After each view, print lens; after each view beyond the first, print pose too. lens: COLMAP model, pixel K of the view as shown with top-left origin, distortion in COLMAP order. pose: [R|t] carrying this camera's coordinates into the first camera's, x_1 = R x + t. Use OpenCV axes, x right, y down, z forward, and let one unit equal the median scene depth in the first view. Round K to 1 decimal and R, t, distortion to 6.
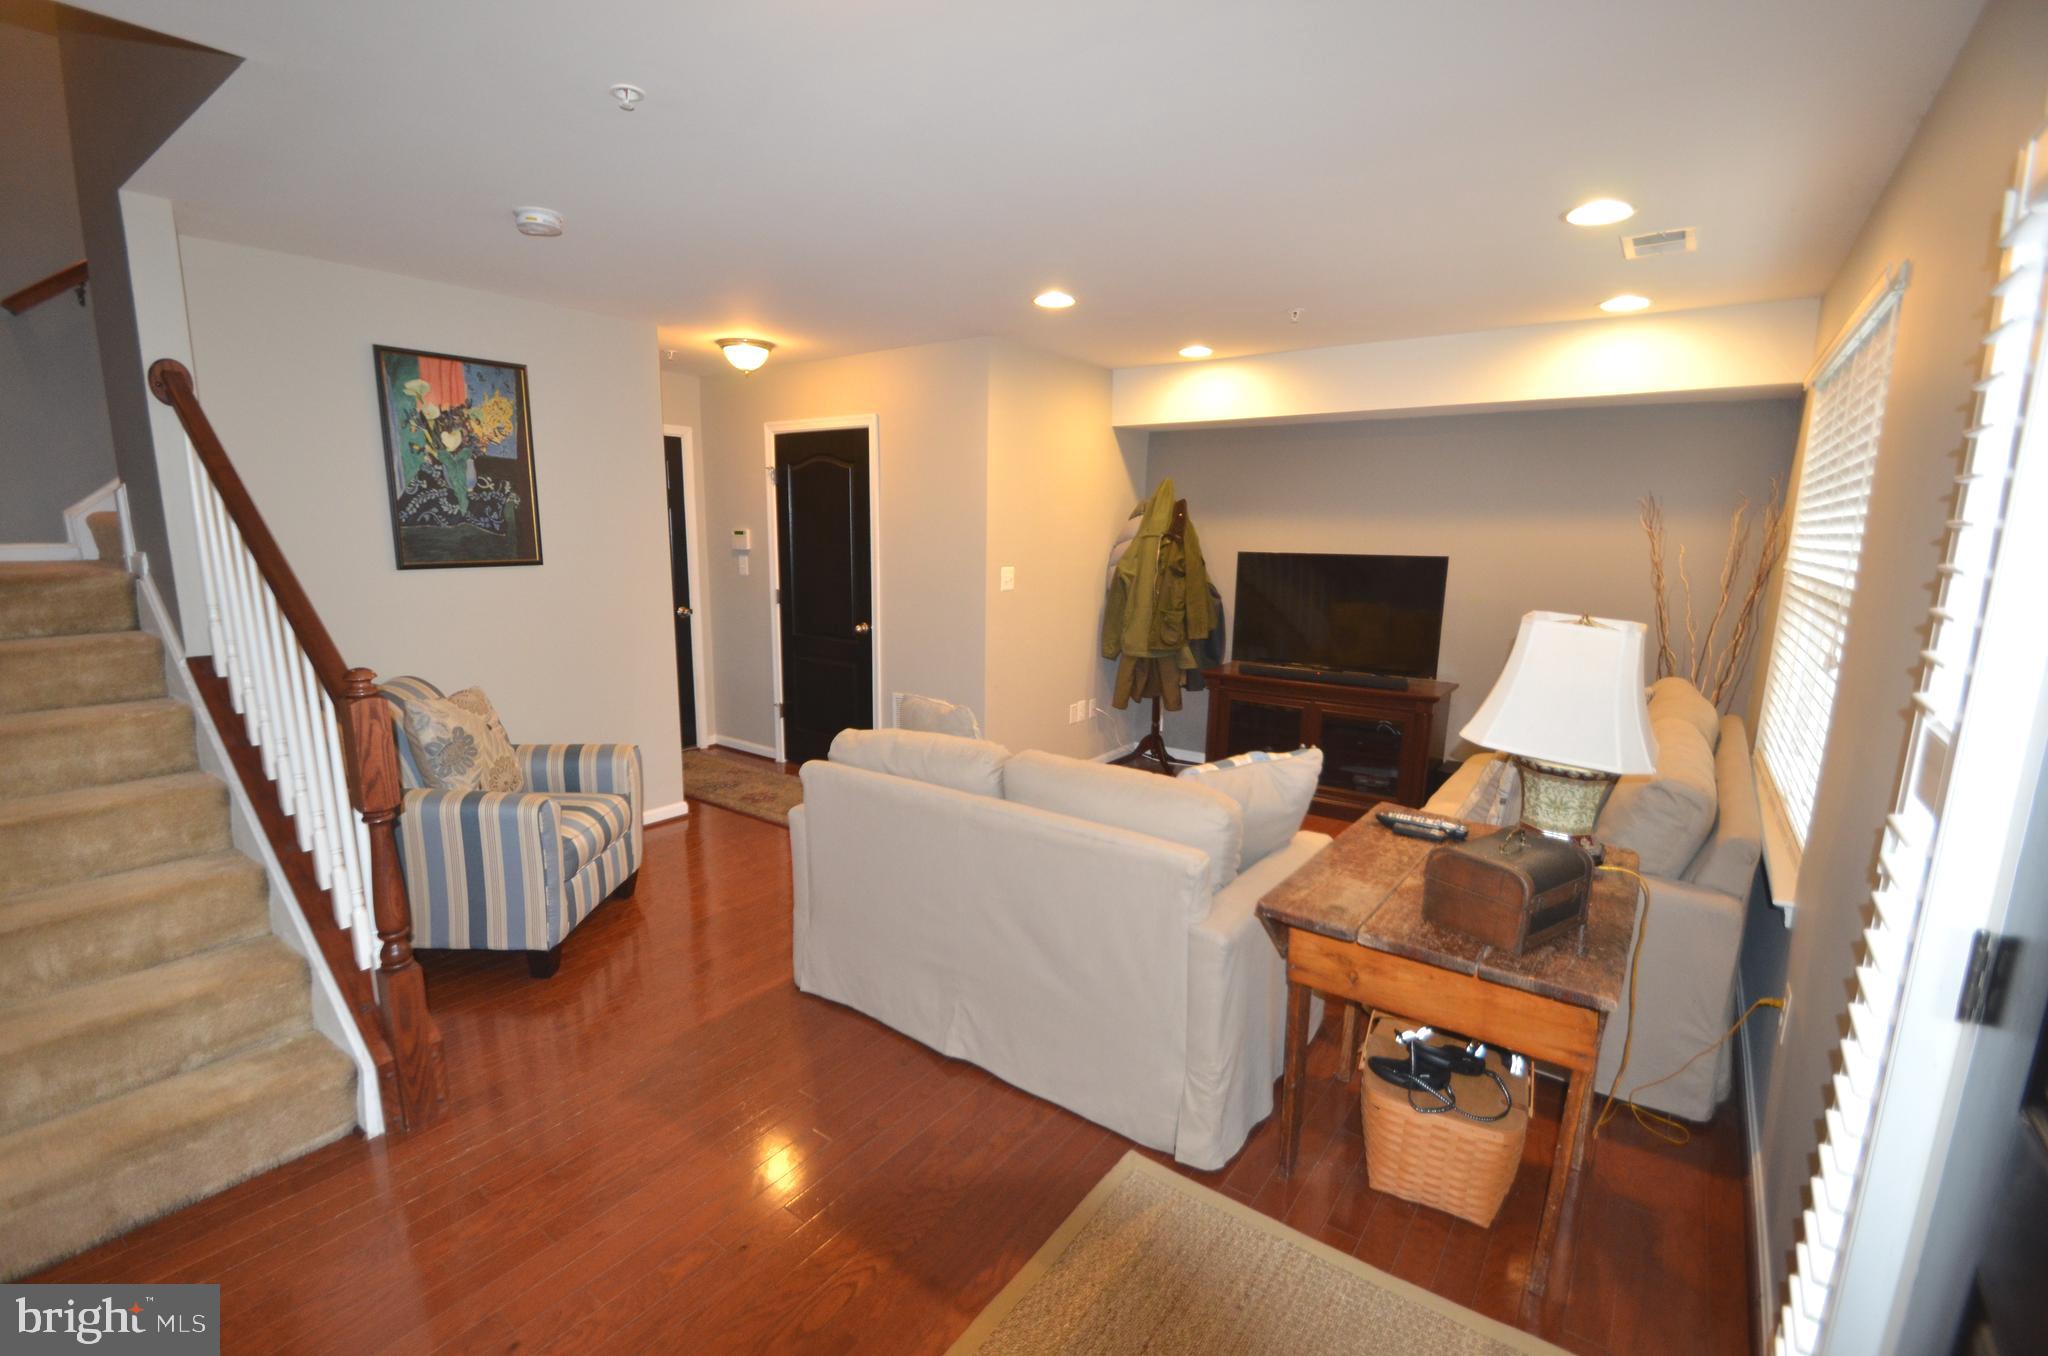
lens RADIAL K [[897.6, 0, 991.9], [0, 897.6, 697.3], [0, 0, 1]] dist [0.019077, -0.021929]
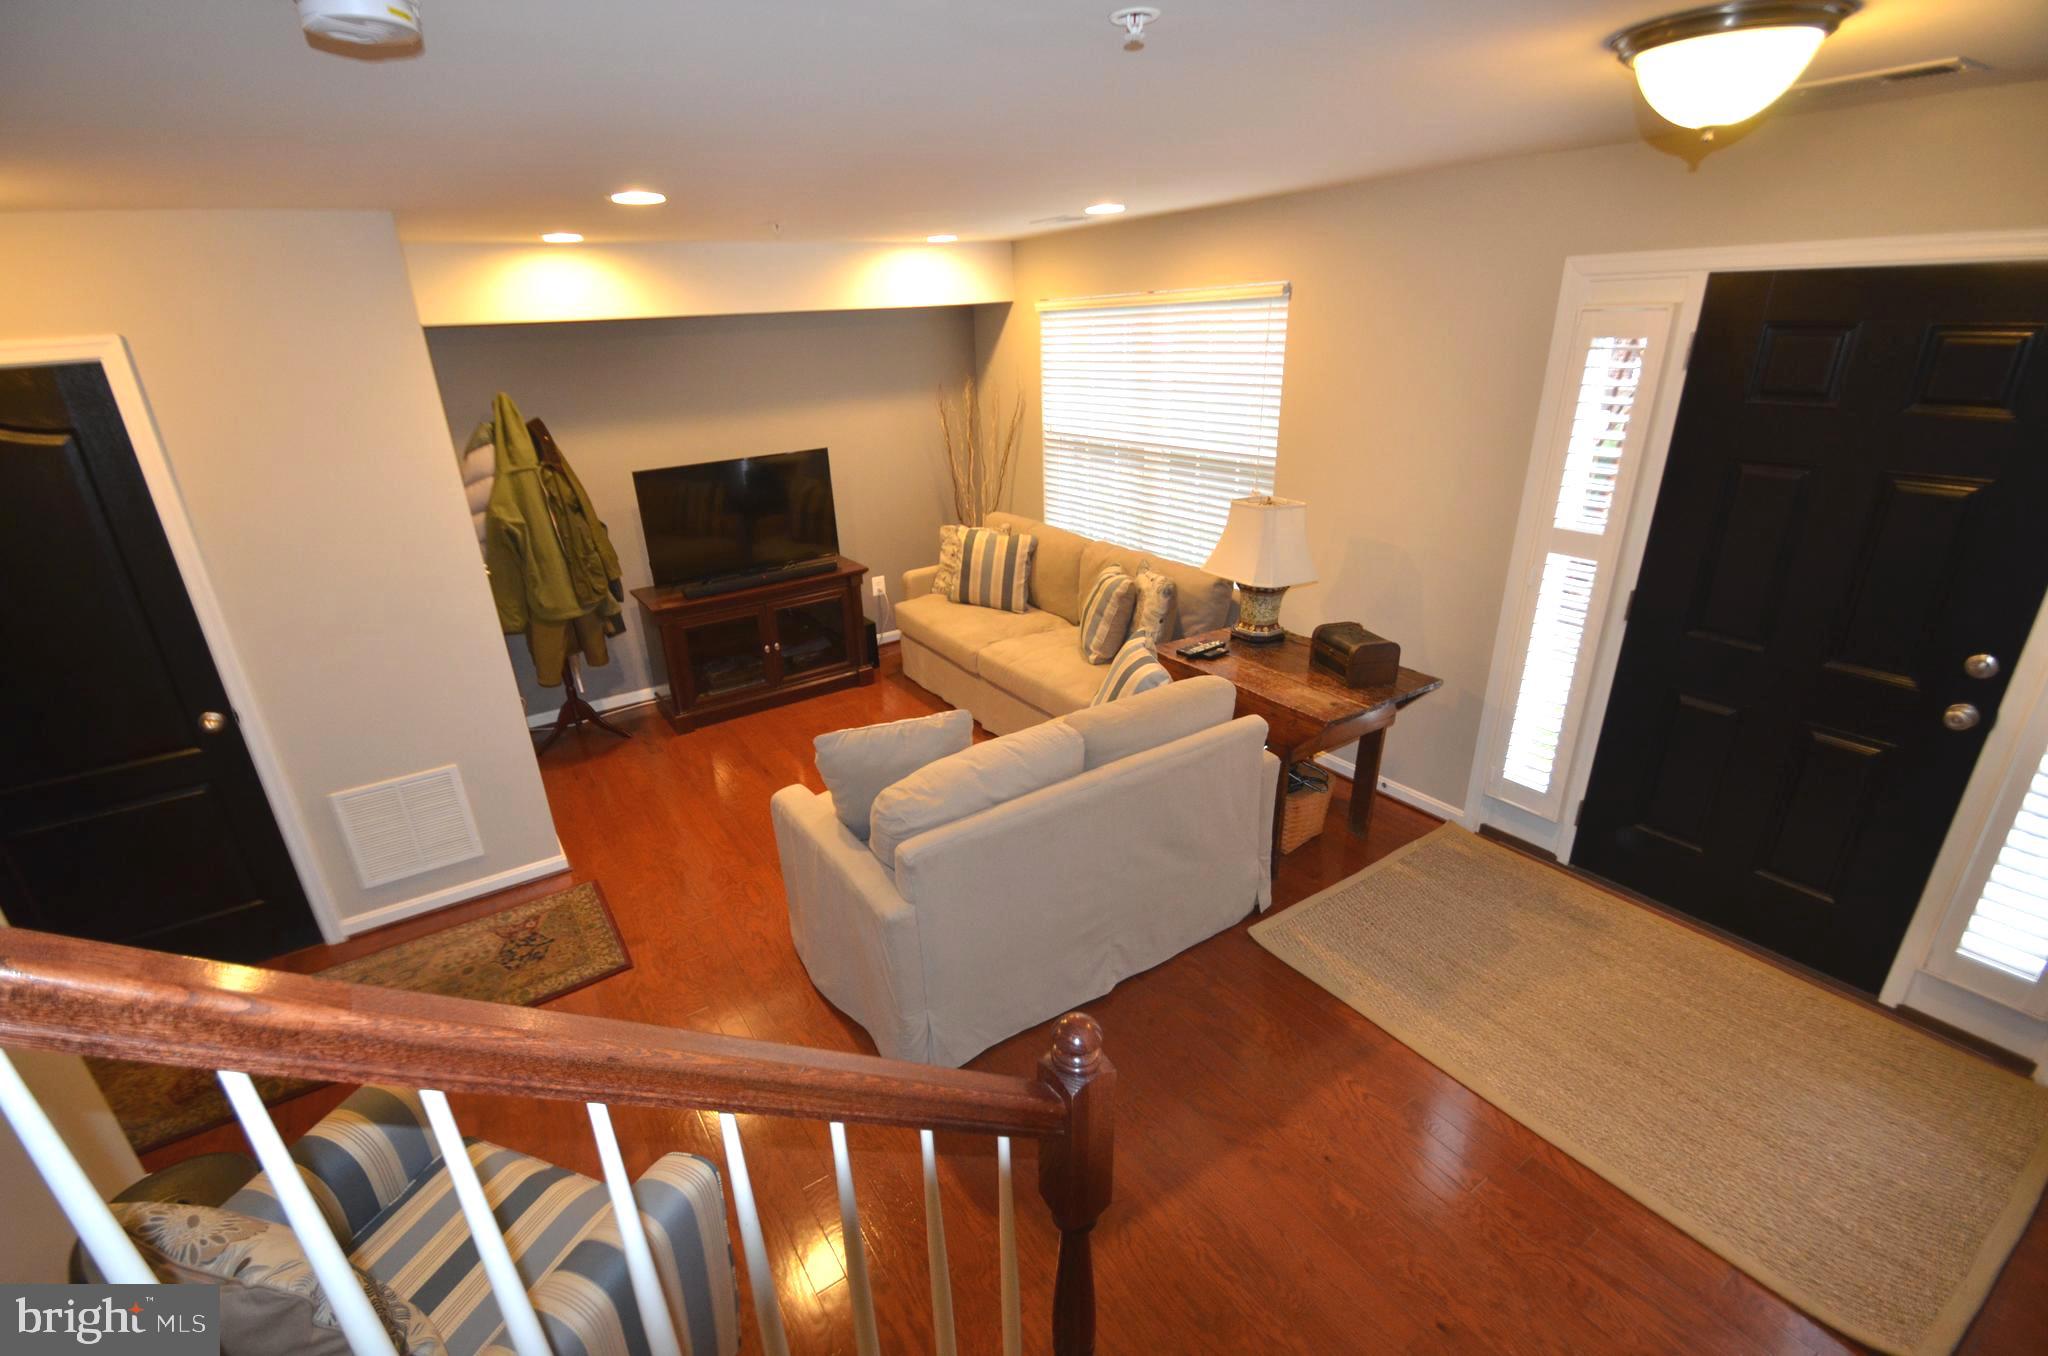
lens RADIAL K [[897.9, 0, 991.4], [0, 897.9, 697.2], [0, 0, 1]] dist [0.010815, -0.013183]
pose [[0.344015, -0.389709, 0.854272, -0.459421], [0.221889, 0.917775, 0.329324, -0.171730], [-0.912370, 0.076261, 0.402201, 0.326584]]
